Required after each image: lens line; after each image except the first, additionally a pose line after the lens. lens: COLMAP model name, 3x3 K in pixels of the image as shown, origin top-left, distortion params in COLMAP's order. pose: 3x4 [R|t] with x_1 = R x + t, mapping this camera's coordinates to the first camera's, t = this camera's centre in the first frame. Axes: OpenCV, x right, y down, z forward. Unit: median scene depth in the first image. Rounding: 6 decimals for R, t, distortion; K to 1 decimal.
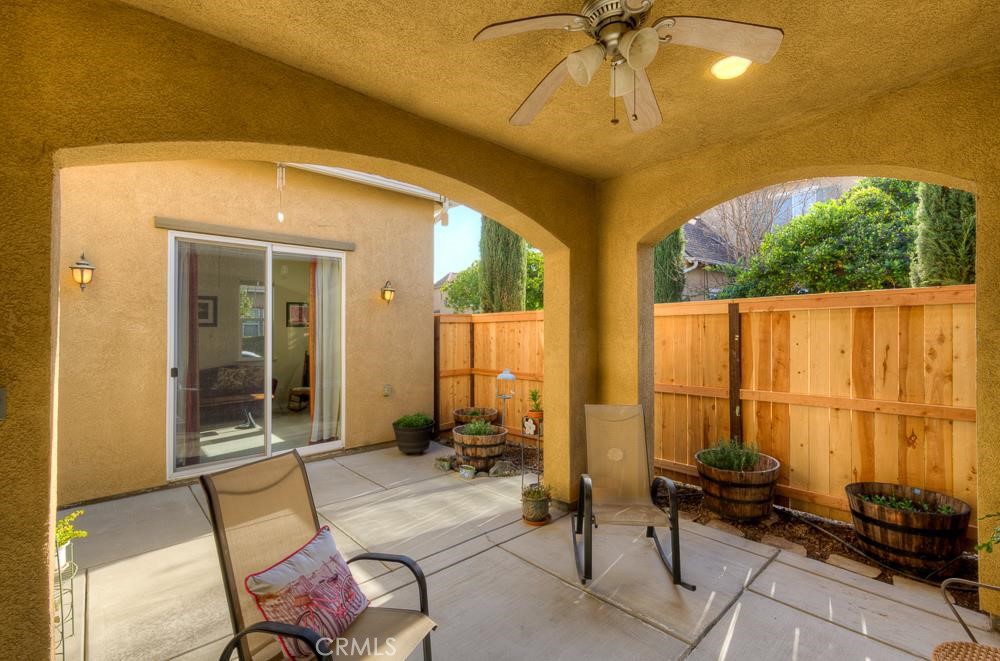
lens RADIAL K [[432.8, 0, 497.7], [0, 432.8, 323.3], [0, 0, 1]] dist [-0.000503, 0.000493]
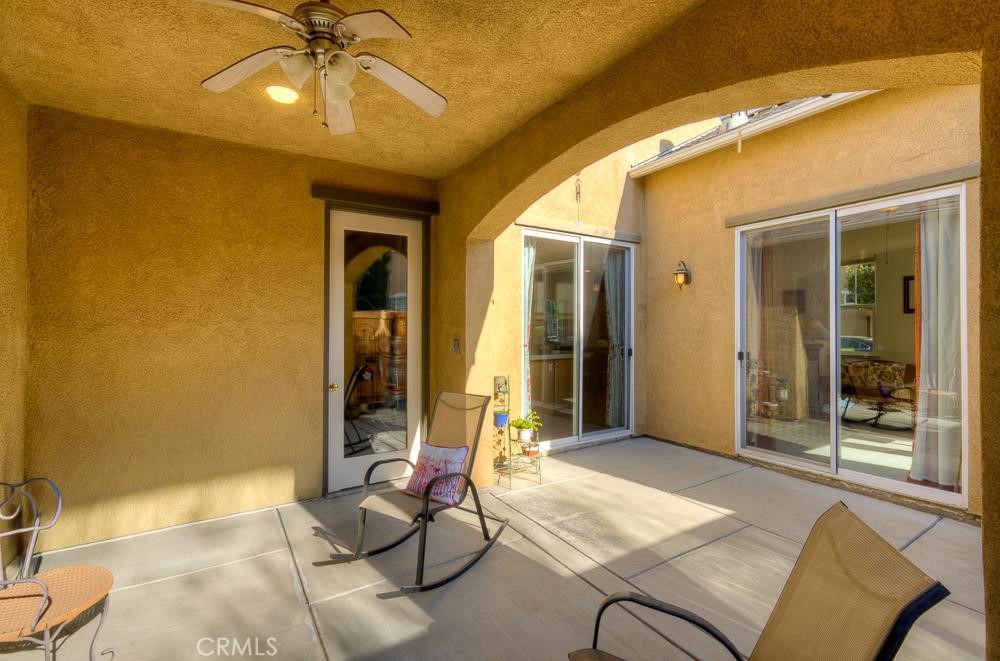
lens RADIAL K [[459.6, 0, 509.0], [0, 459.6, 315.0], [0, 0, 1]] dist [-0.000385, 0.000113]
pose [[-0.176625, -0.013806, -0.984181, 0.502721], [0.024430, 0.999532, -0.018406, 0.016703], [0.983975, -0.027295, -0.176205, 0.636190]]
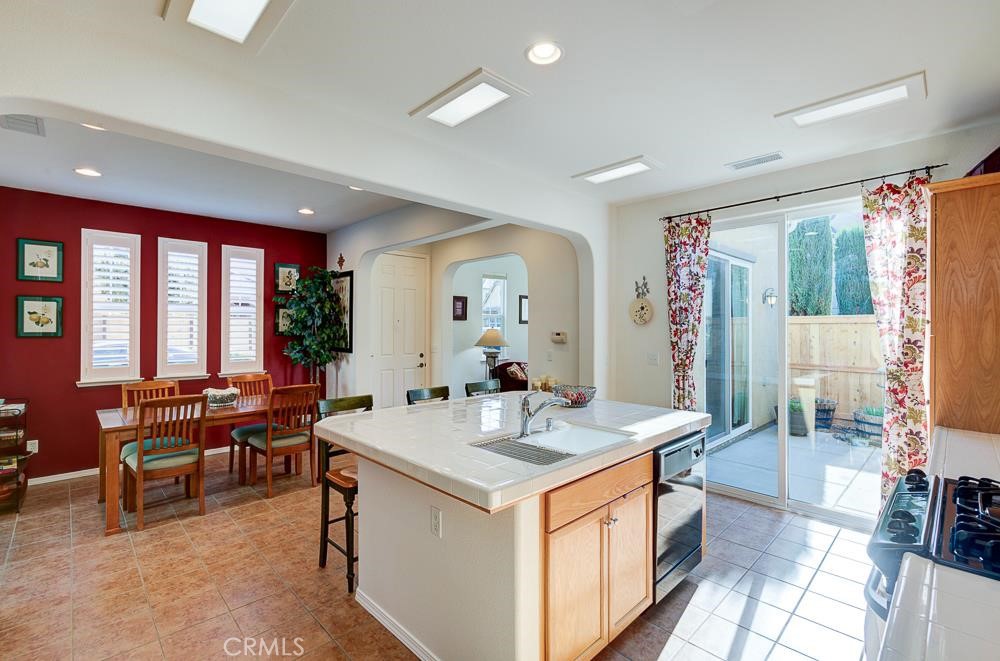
lens RADIAL K [[435.6, 0, 498.1], [0, 435.6, 324.9], [0, 0, 1]] dist [0.000133, 0.000158]
pose [[0.999905, -0.000102, 0.013771, -1.429982], [-0.000216, 0.999734, 0.023045, -0.044012], [-0.013769, -0.023046, 0.999640, -0.274395]]
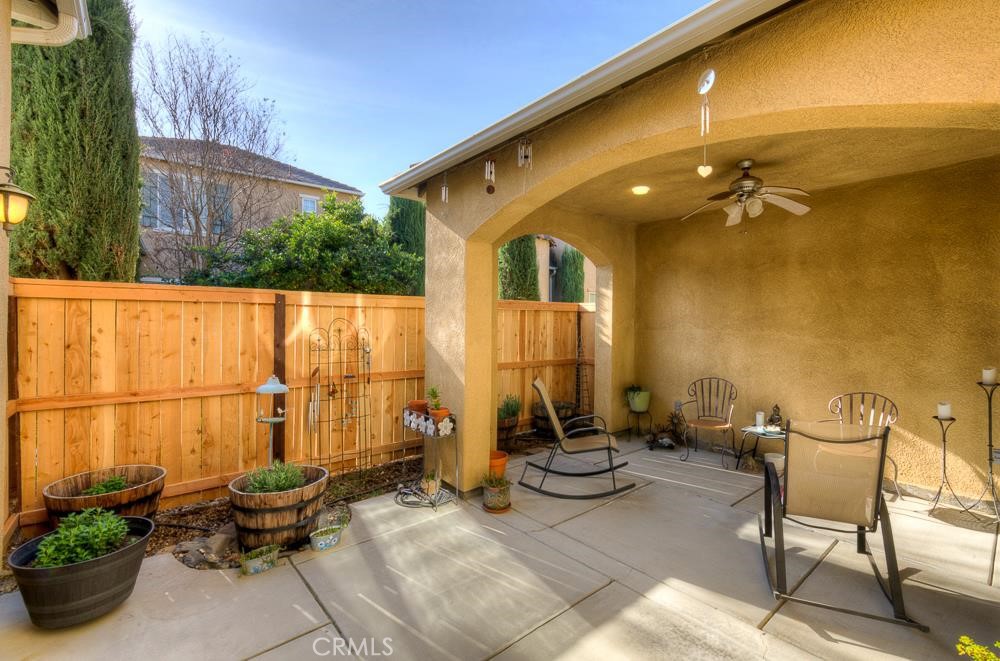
lens RADIAL K [[440.3, 0, 499.5], [0, 440.3, 328.9], [0, 0, 1]] dist [-0.000026, 0.000212]
pose [[0.064197, -0.005145, 0.997924, -0.810627], [-0.025728, 0.999646, 0.006808, 0.024939], [-0.997606, -0.026112, 0.064042, 0.805430]]
